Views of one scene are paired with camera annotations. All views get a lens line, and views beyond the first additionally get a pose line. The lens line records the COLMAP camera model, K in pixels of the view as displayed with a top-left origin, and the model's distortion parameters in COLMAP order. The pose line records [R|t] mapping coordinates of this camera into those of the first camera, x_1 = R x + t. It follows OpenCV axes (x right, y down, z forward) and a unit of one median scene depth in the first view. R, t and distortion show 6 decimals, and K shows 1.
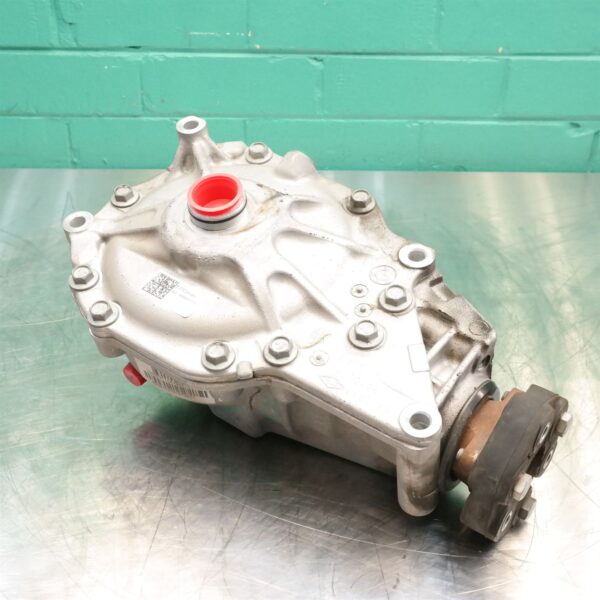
lens RADIAL K [[849.3, 0, 299.9], [0, 849.3, 303.0], [0, 0, 1]] dist [-0.015355, 0.000000]
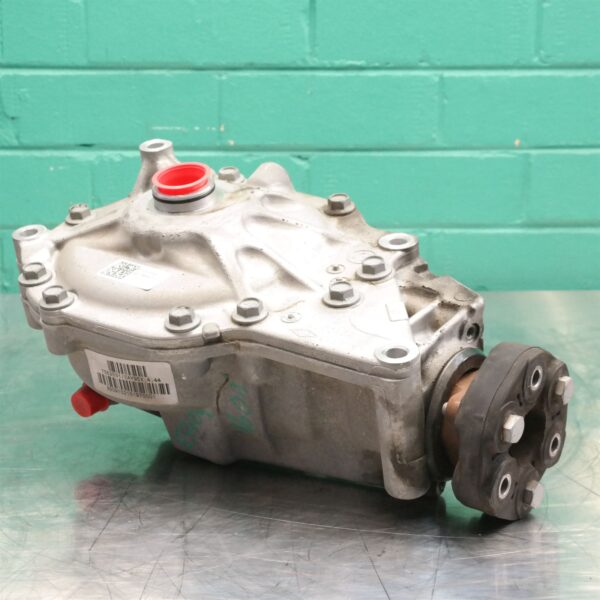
lens RADIAL K [[1303.2, 0, 299.9], [0, 1303.2, 299.9], [0, 0, 1]] dist [0.096425, 0.000000]
pose [[0.999893, -0.014591, -0.001348, 0.022641], [0.013370, 0.946130, -0.323512, 0.334498], [0.005996, 0.323459, 0.946223, -0.234797]]
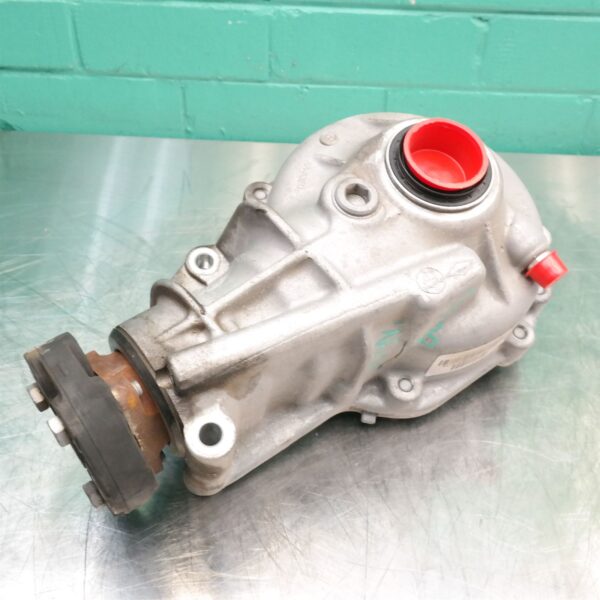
lens RADIAL K [[699.2, 0, 295.5], [0, 699.2, 297.5], [0, 0, 1]] dist [0.020357, 0.000000]
pose [[0.997323, 0.047777, -0.055359, -0.137464], [-0.039822, 0.989795, 0.136821, -0.128860], [0.061331, -0.134250, 0.989048, 0.335634]]
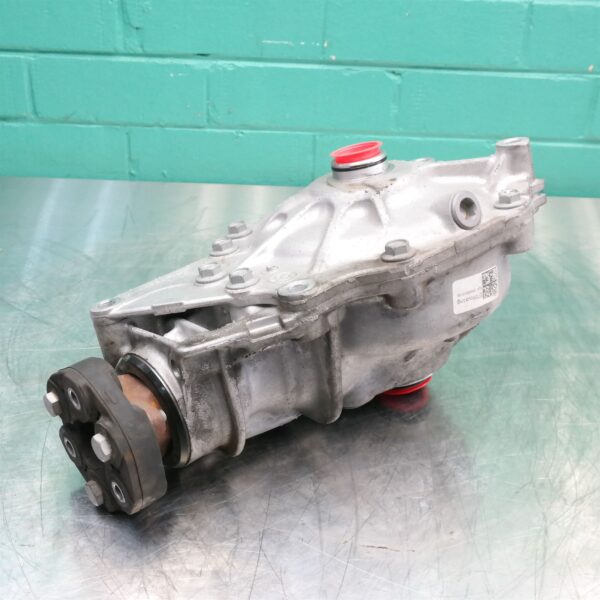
lens RADIAL K [[849.3, 0, 295.9], [0, 849.3, 302.5], [0, 0, 1]] dist [-0.015355, 0.000000]
pose [[0.999301, 0.032058, -0.019234, -0.078670], [-0.032446, 0.999269, -0.020209, -0.011727], [0.018572, 0.020819, 0.999611, 0.074694]]
